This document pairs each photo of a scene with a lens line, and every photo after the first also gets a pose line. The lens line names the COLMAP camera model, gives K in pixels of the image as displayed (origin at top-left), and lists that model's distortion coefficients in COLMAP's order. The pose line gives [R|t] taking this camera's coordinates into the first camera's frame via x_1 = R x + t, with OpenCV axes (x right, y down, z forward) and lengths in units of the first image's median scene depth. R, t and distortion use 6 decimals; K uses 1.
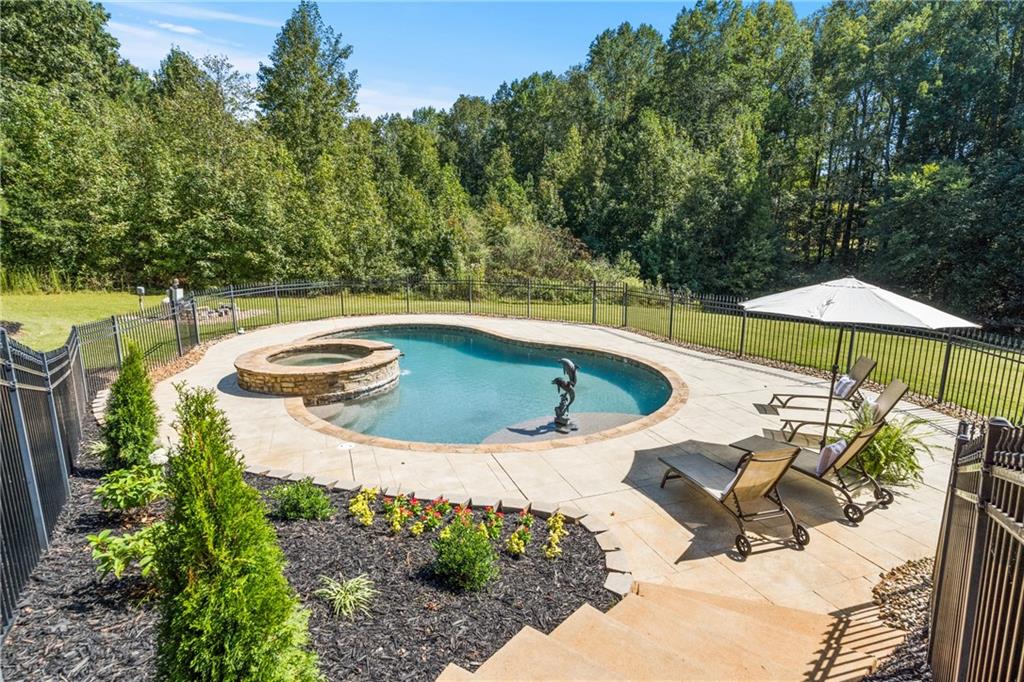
lens RADIAL K [[543.3, 0, 512.0], [0, 543.3, 341.0], [0, 0, 1]] dist [0.003757, 0.000568]
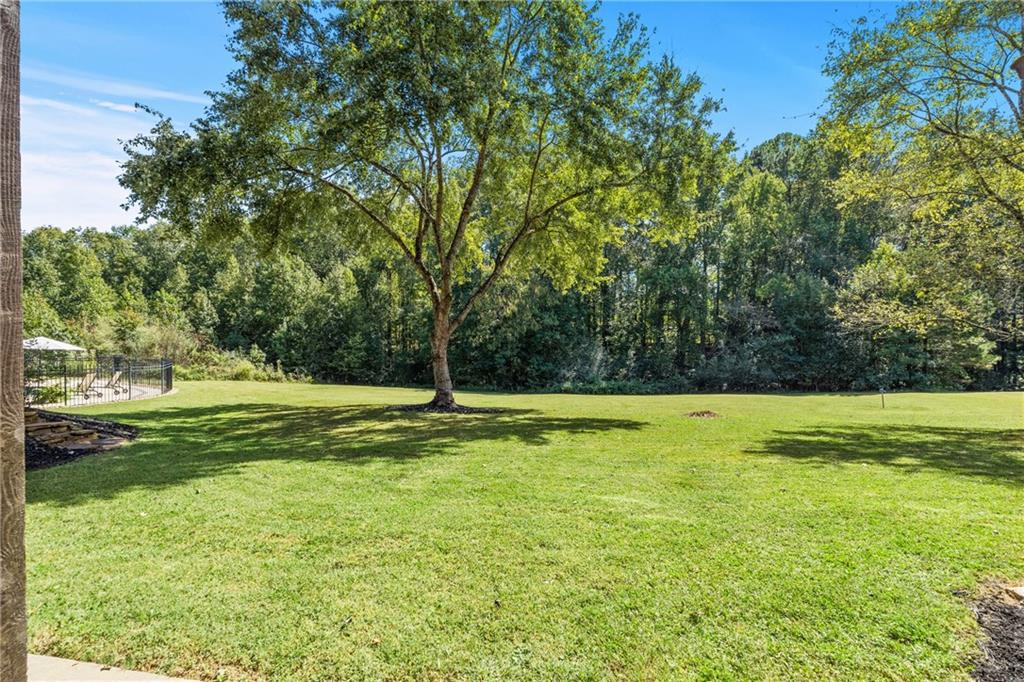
lens RADIAL K [[454.0, 0, 512.0], [0, 454.0, 341.0], [0, 0, 1]] dist [-0.001370, -0.000103]
pose [[0.881019, -0.008121, 0.473010, 0.331511], [0.095059, 0.982499, -0.160186, 0.107872], [-0.463431, 0.186091, 0.866373, -0.461903]]
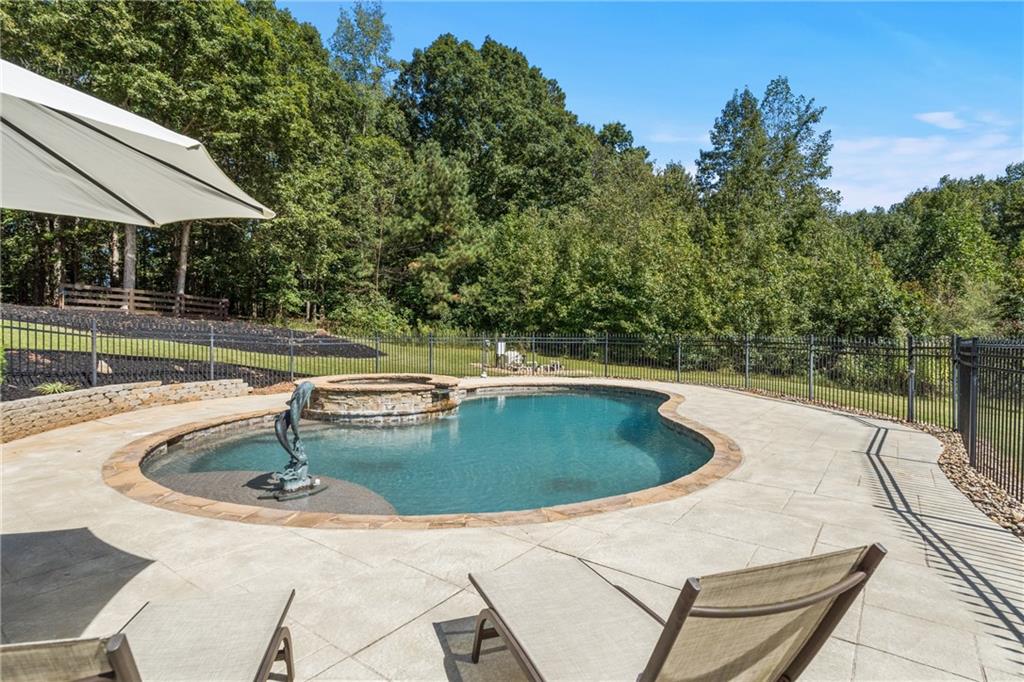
lens RADIAL K [[518.4, 0, 512.0], [0, 518.4, 341.0], [0, 0, 1]] dist [0.003624, 0.000508]
pose [[0.551716, 0.020671, -0.833776, 0.180682], [-0.165849, 0.982448, -0.085387, -0.005187], [0.817376, 0.185390, 0.545460, 0.231734]]
